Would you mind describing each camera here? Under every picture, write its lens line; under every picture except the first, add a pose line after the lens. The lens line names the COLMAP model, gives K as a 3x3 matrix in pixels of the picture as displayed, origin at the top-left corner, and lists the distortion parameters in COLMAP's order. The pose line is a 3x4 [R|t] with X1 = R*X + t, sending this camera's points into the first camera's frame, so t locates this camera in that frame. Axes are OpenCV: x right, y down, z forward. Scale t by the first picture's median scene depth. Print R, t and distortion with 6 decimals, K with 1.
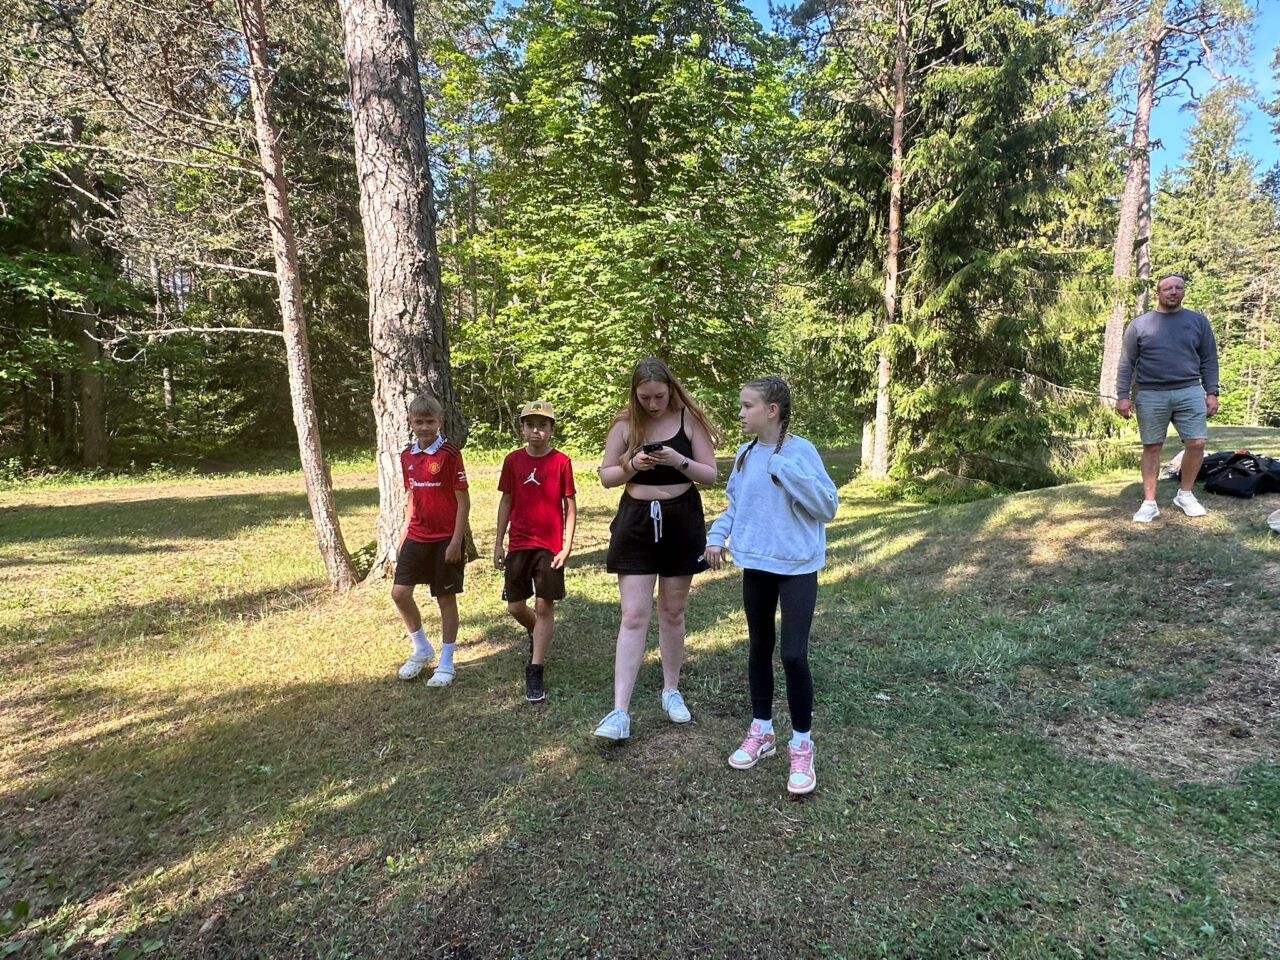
lens RADIAL K [[683.4, 0, 640.2], [0, 683.4, 488.5], [0, 0, 1]] dist [-0.002251, -0.001895]
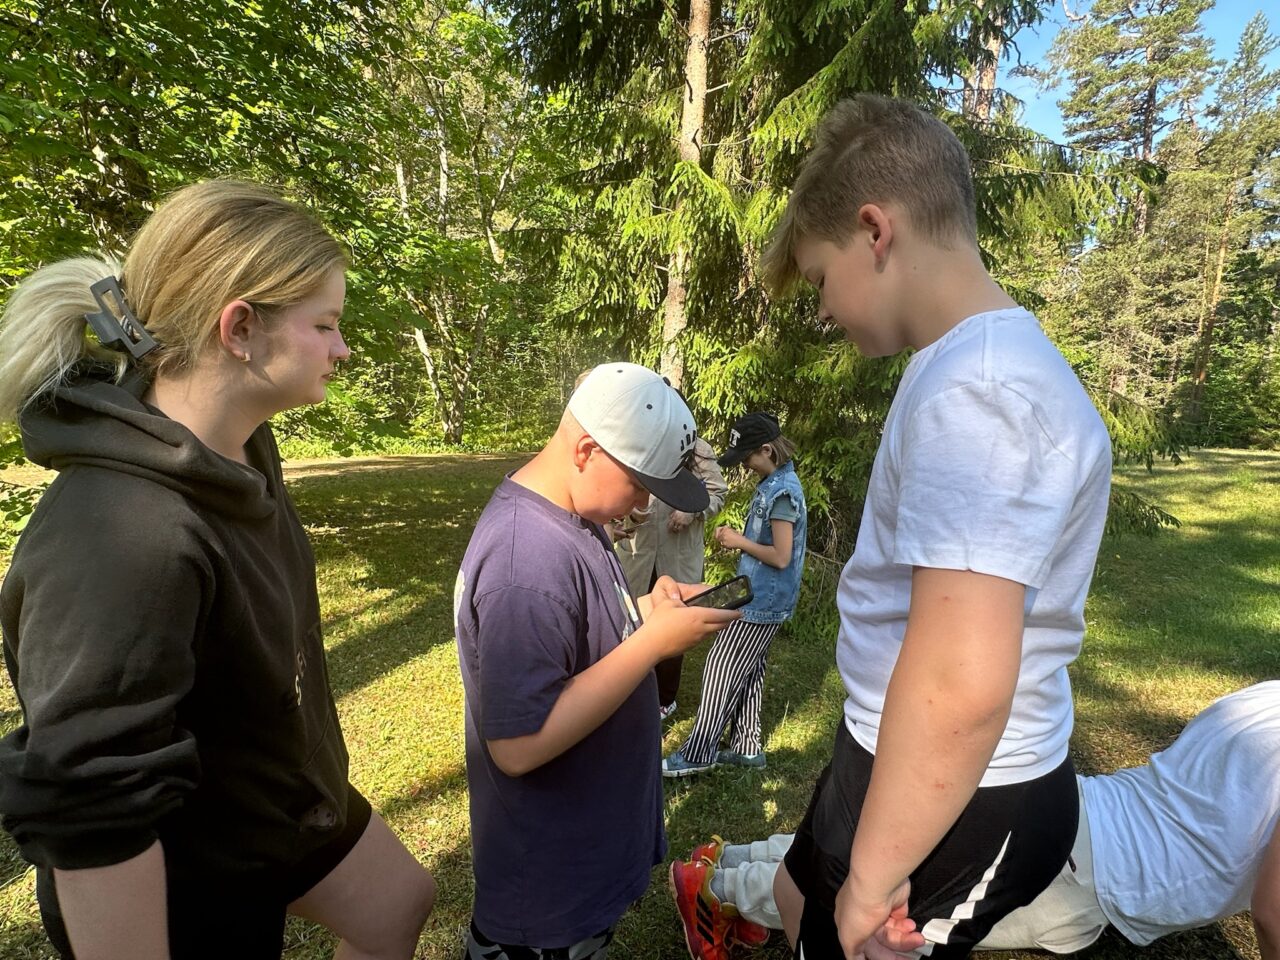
lens RADIAL K [[683.4, 0, 640.2], [0, 683.4, 488.5], [0, 0, 1]] dist [-0.002251, -0.001895]
pose [[0.968099, 0.011916, 0.250283, 0.225249], [-0.017462, 0.999648, 0.019952, -0.060487], [-0.249958, -0.023686, 0.967967, 0.568358]]
